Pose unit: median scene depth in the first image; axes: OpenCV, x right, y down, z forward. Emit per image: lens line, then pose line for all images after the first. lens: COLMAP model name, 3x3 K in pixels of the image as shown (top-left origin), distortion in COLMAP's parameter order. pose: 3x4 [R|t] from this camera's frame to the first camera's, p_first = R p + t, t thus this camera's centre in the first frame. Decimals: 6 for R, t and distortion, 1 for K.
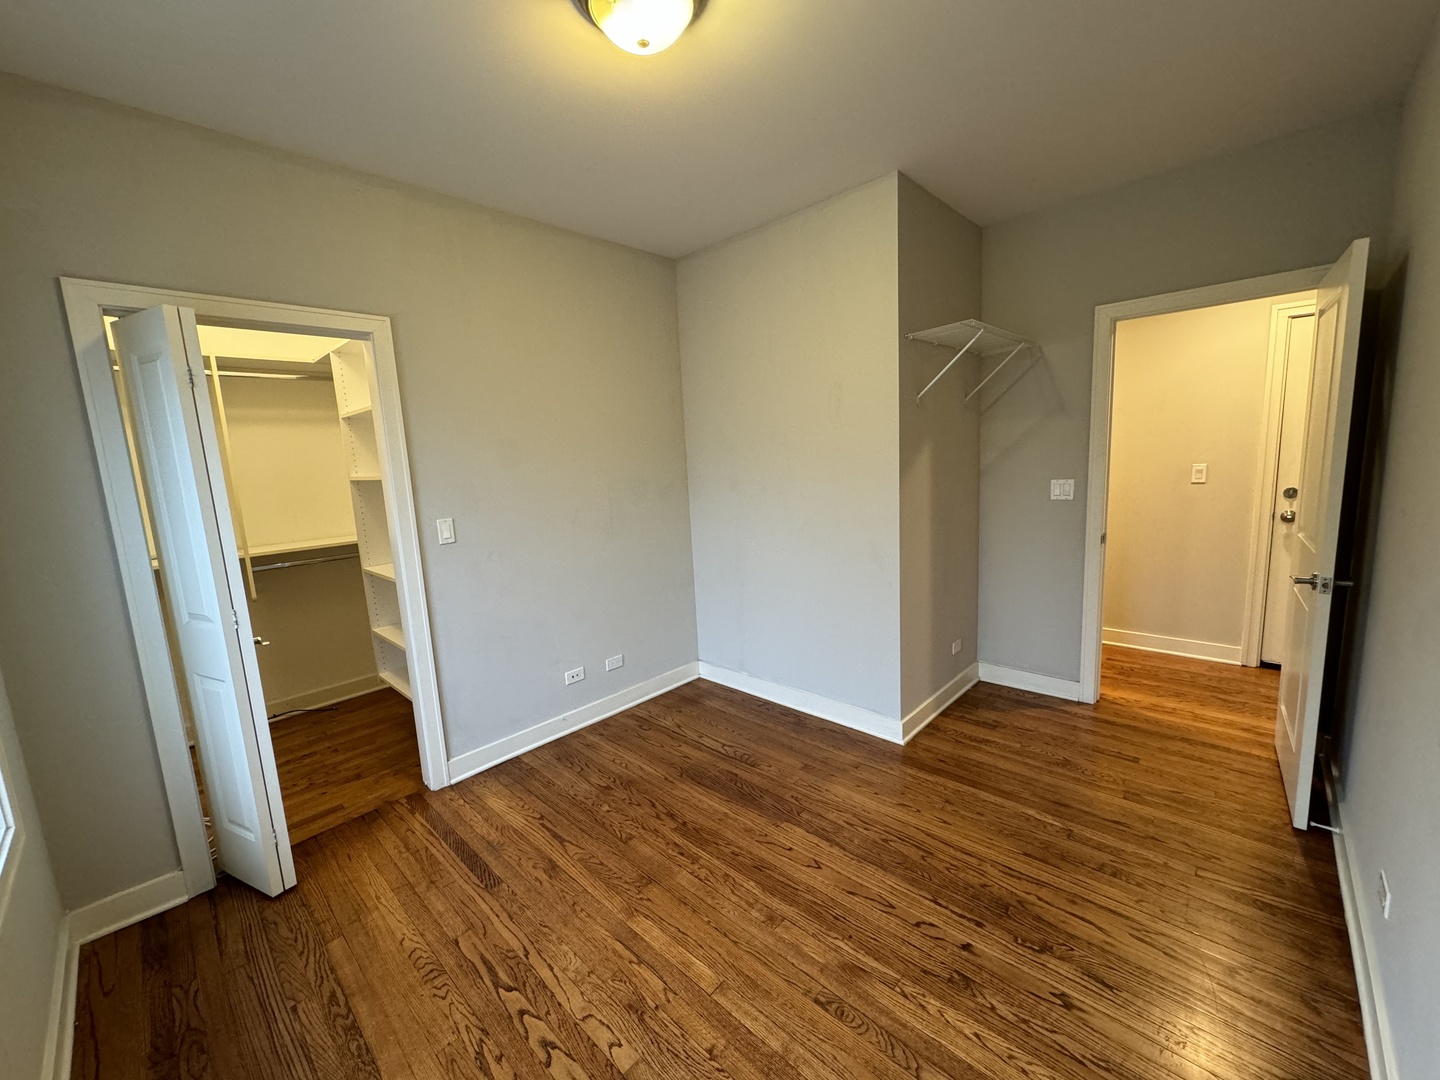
lens RADIAL K [[567.9, 0, 720.0], [0, 567.9, 540.0], [0, 0, 1]] dist [-0.001172, 0.000200]
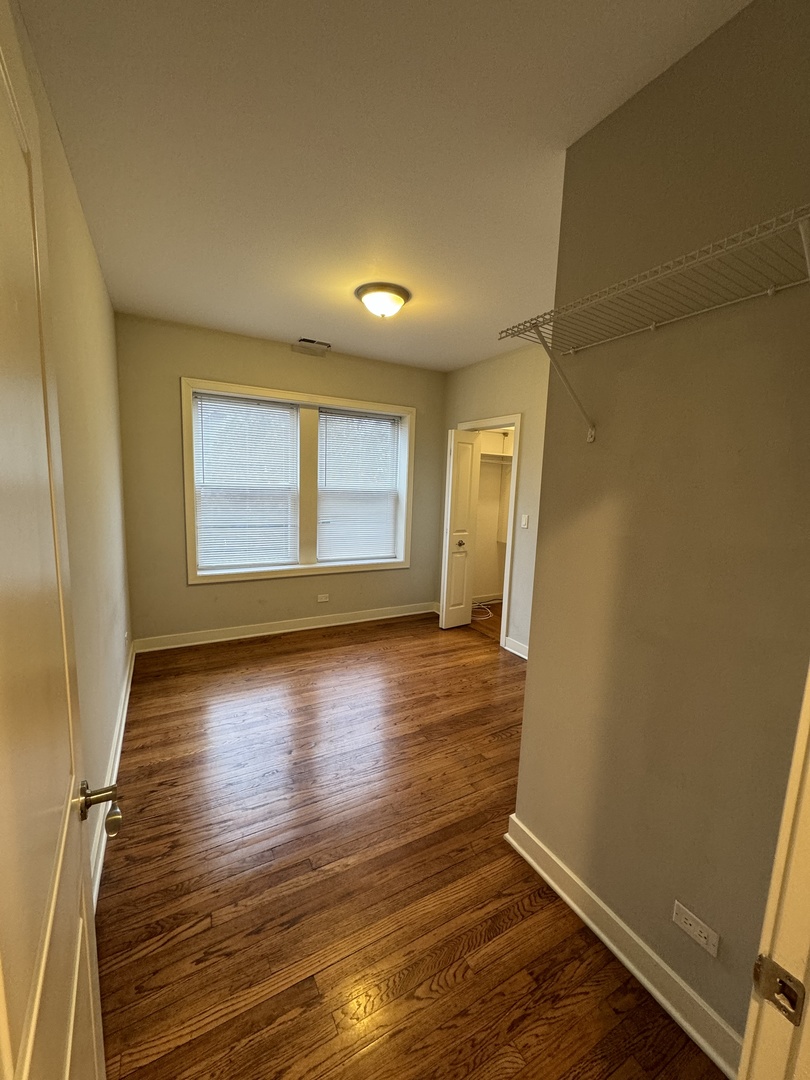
lens RADIAL K [[425.9, 0, 405.0], [0, 425.9, 540.0], [0, 0, 1]] dist [-0.001172, 0.000200]
pose [[-0.297102, 0.170002, -0.939590, 1.080189], [-0.160979, 0.961020, 0.224782, -0.233083], [0.941178, 0.218037, -0.258154, 1.112411]]
